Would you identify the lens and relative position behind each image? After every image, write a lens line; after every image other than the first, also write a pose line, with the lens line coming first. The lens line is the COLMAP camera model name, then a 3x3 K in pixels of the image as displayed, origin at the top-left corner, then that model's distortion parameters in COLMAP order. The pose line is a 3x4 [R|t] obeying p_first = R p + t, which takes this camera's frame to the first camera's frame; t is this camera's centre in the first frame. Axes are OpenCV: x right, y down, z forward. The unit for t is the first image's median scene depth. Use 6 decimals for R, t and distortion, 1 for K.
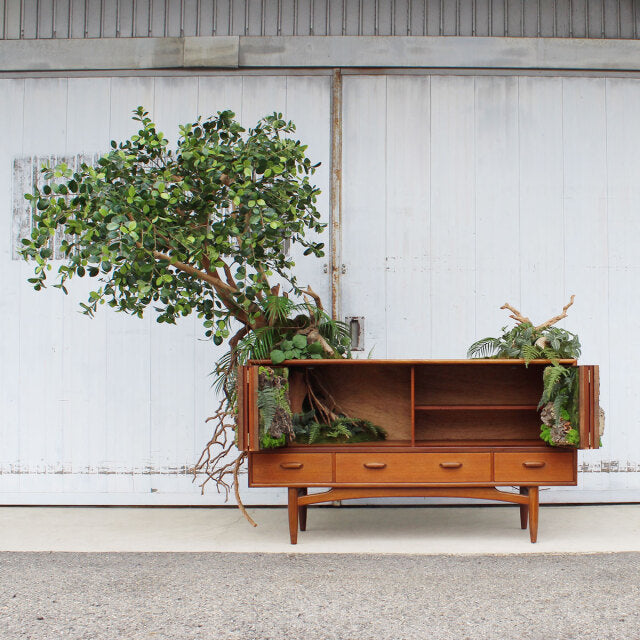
lens RADIAL K [[1046.9, 0, 451.4], [0, 1046.9, 387.7], [0, 0, 1]] dist [-0.154191, 0.076060]
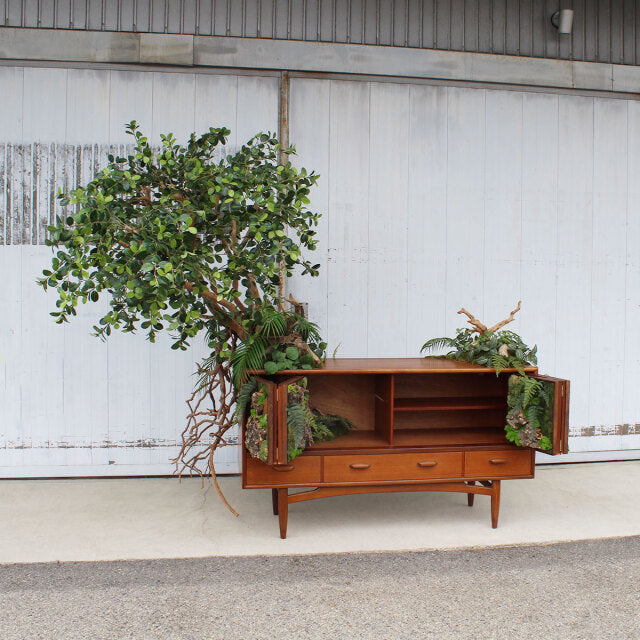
lens RADIAL K [[853.4, 0, 370.5], [0, 853.4, 318.9], [0, 0, 1]] dist [-0.156821, 0.076751]
pose [[0.987127, 0.006695, 0.159800, -0.164509], [-0.015362, 0.998473, 0.053064, -0.101185], [-0.159200, -0.054835, 0.985722, 0.107754]]
